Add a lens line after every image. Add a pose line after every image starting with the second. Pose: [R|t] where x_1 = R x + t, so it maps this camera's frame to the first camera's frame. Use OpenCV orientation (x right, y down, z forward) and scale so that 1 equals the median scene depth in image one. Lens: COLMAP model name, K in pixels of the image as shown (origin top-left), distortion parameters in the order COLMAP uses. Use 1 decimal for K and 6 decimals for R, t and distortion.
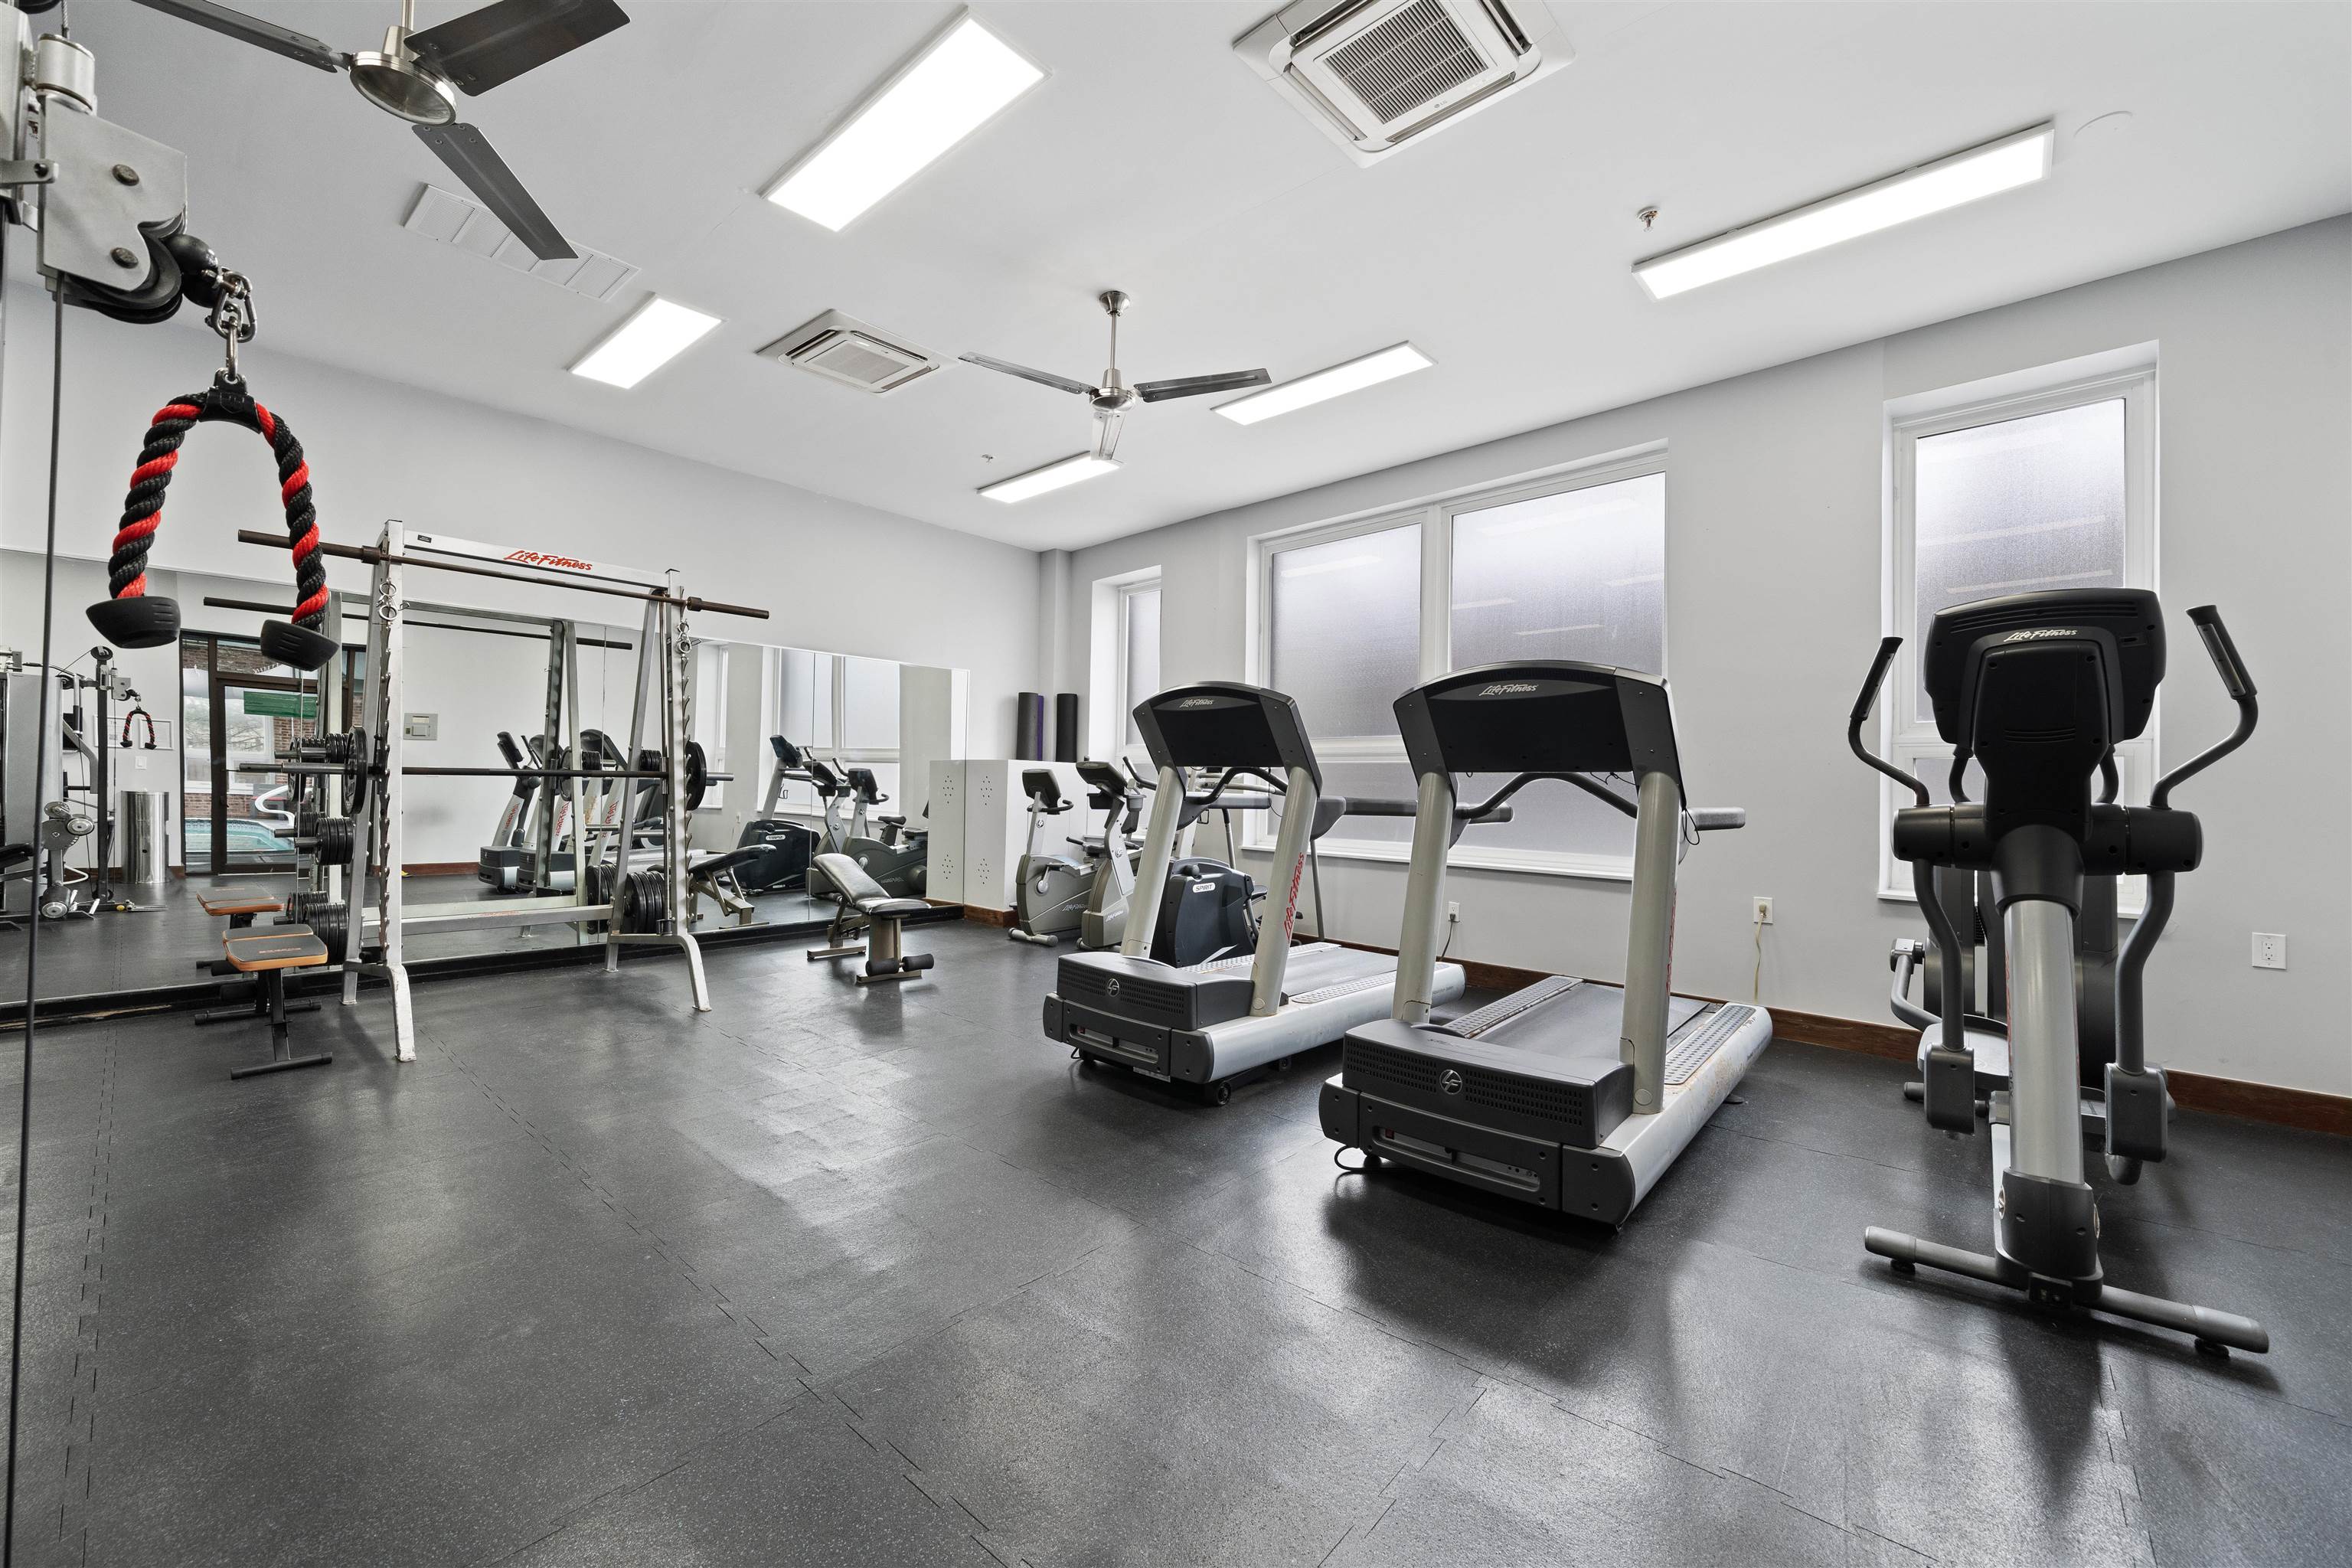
lens RADIAL K [[902.8, 0, 1176.0], [0, 902.8, 784.0], [0, 0, 1]] dist [-0.000361, -0.000034]
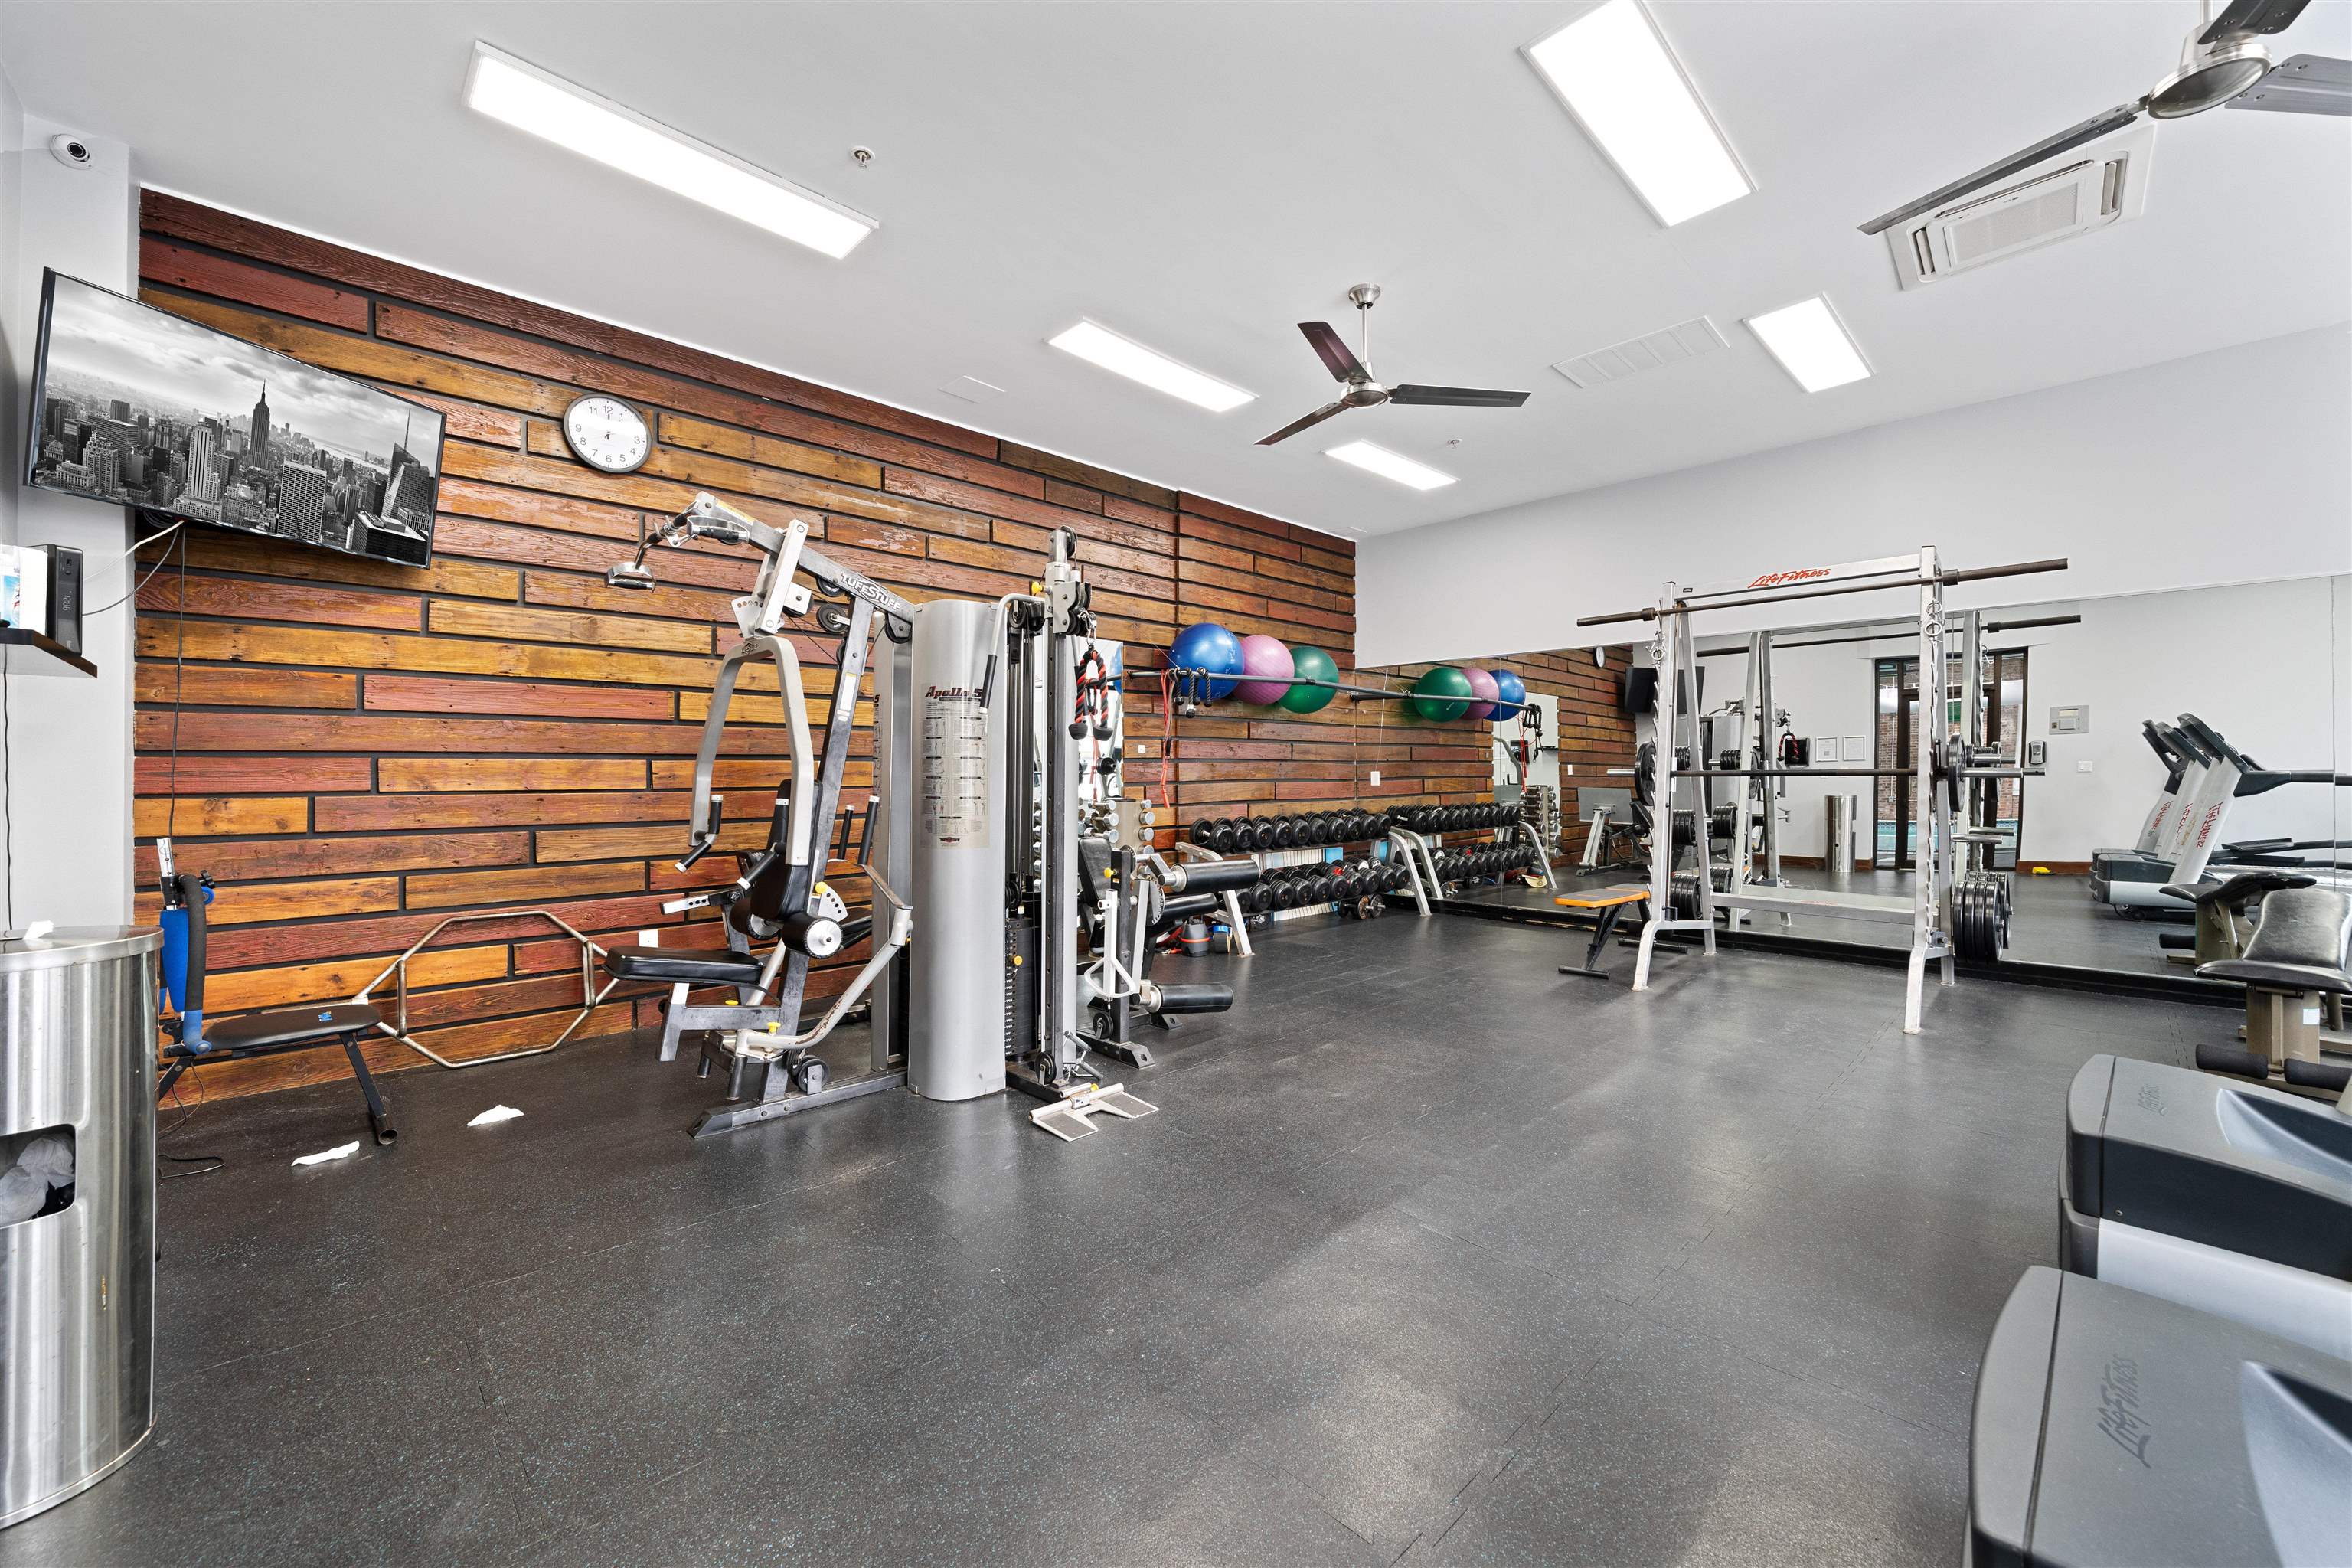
lens RADIAL K [[902.8, 0, 1176.0], [0, 902.8, 784.0], [0, 0, 1]] dist [-0.000361, -0.000034]
pose [[-0.064930, -0.018015, -0.997727, 0.435968], [0.008163, 0.999794, -0.018583, 0.014911], [0.997856, -0.009351, -0.064770, 0.338350]]
